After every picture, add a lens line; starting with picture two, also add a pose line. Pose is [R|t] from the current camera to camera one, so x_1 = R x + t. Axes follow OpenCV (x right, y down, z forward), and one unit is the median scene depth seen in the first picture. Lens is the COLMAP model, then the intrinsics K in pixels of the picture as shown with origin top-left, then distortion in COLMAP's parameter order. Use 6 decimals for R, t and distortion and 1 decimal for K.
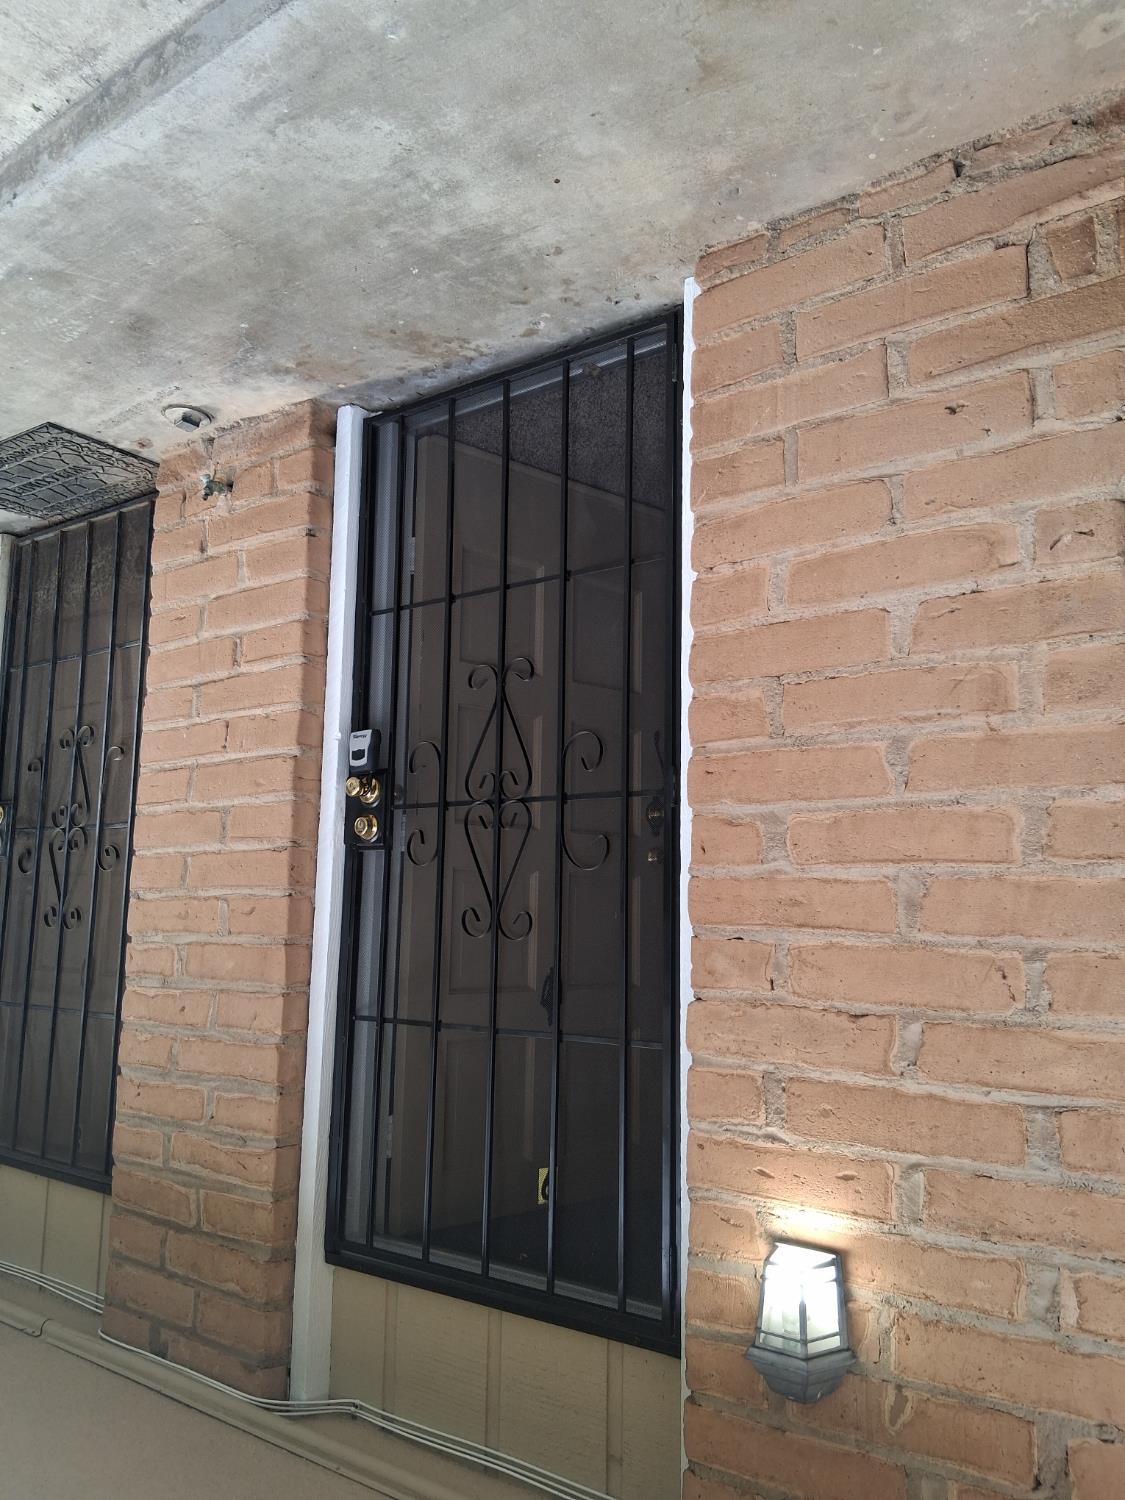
lens RADIAL K [[1117.7, 0, 562.5], [0, 1117.7, 750.0], [0, 0, 1]] dist [0.105704, -0.173328]
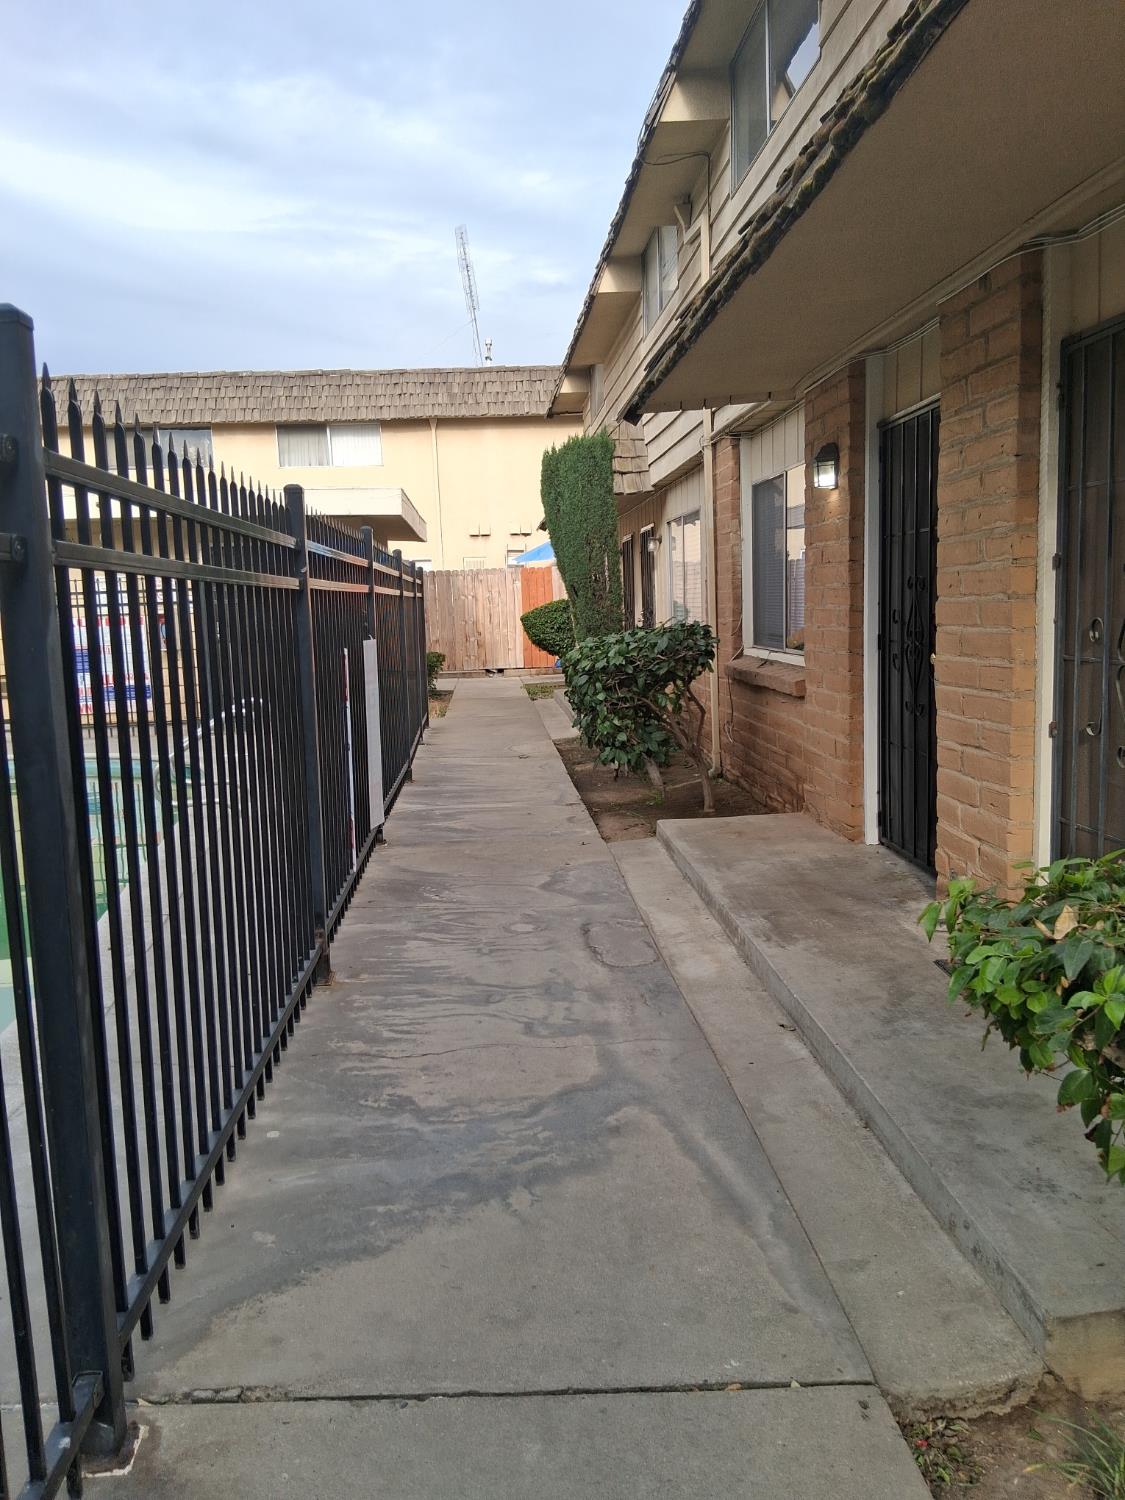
lens RADIAL K [[1117.7, 0, 562.5], [0, 1117.7, 750.0], [0, 0, 1]] dist [0.105704, -0.173328]
pose [[0.542372, -0.120149, 0.831503, -1.963294], [0.086320, -0.976514, -0.197407, 0.189711], [0.835692, 0.178843, -0.519263, 1.442802]]
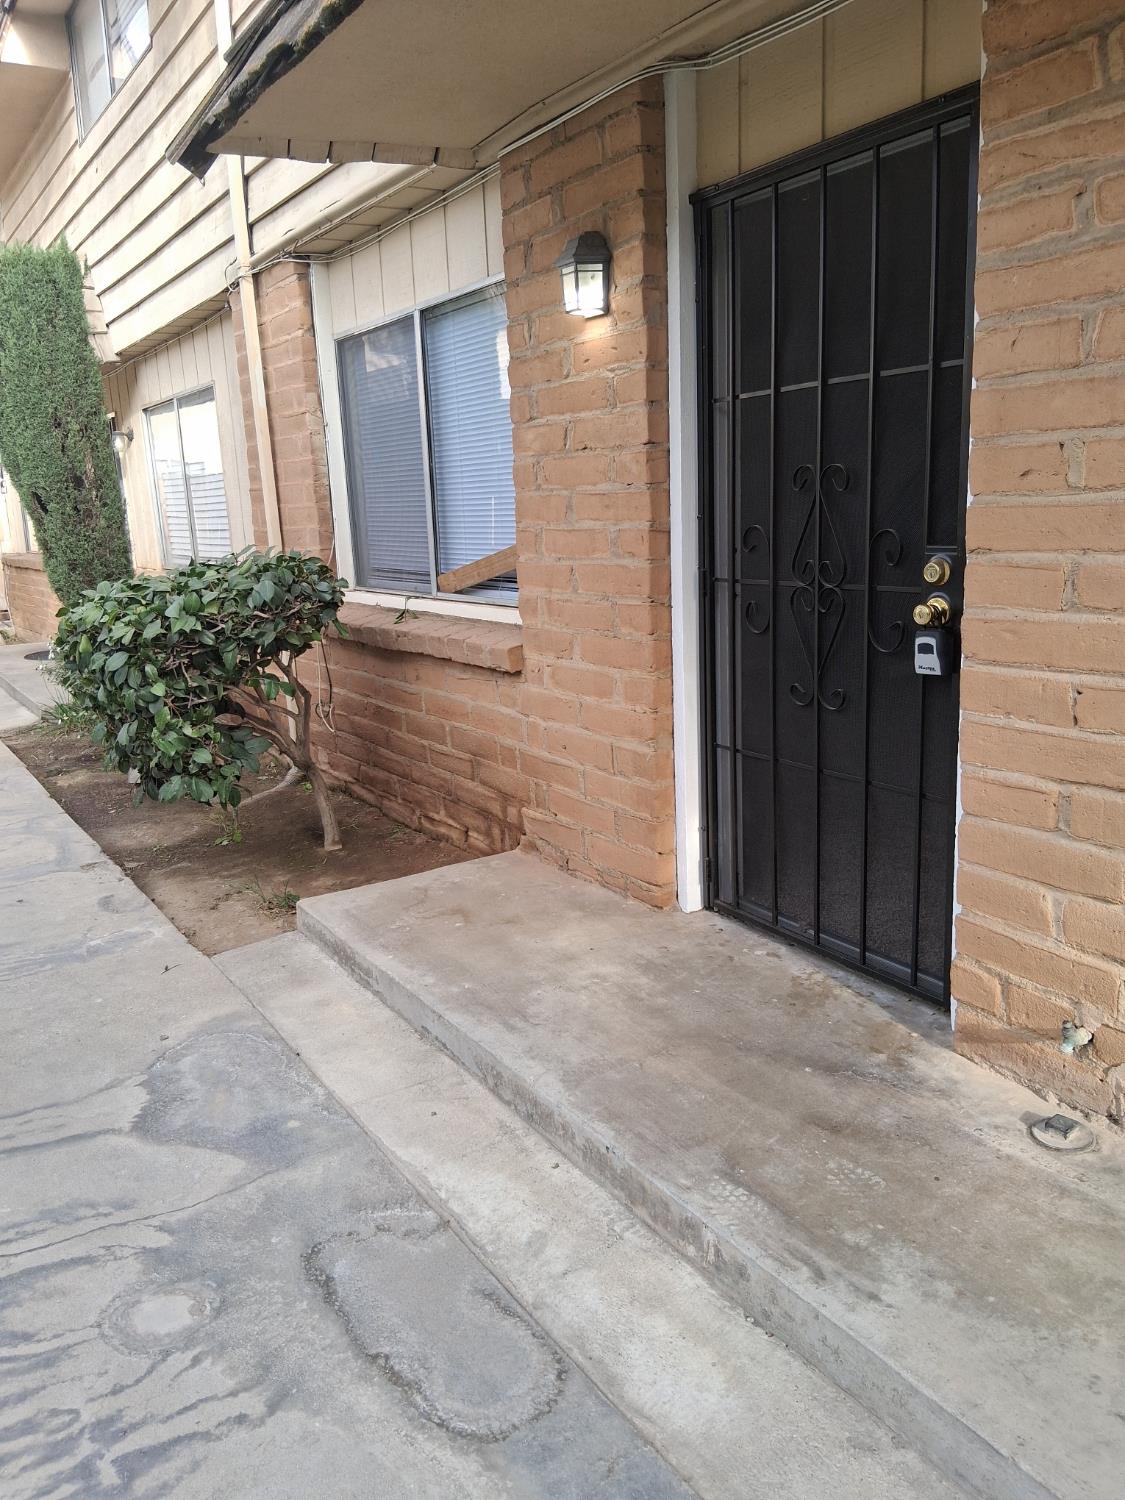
lens RADIAL K [[1117.7, 0, 562.5], [0, 1117.7, 750.0], [0, 0, 1]] dist [0.105704, -0.173328]
pose [[0.067547, -0.204552, 0.976522, -1.155374], [0.101106, -0.972316, -0.210664, 0.091379], [0.992580, 0.112962, -0.044995, 0.745995]]
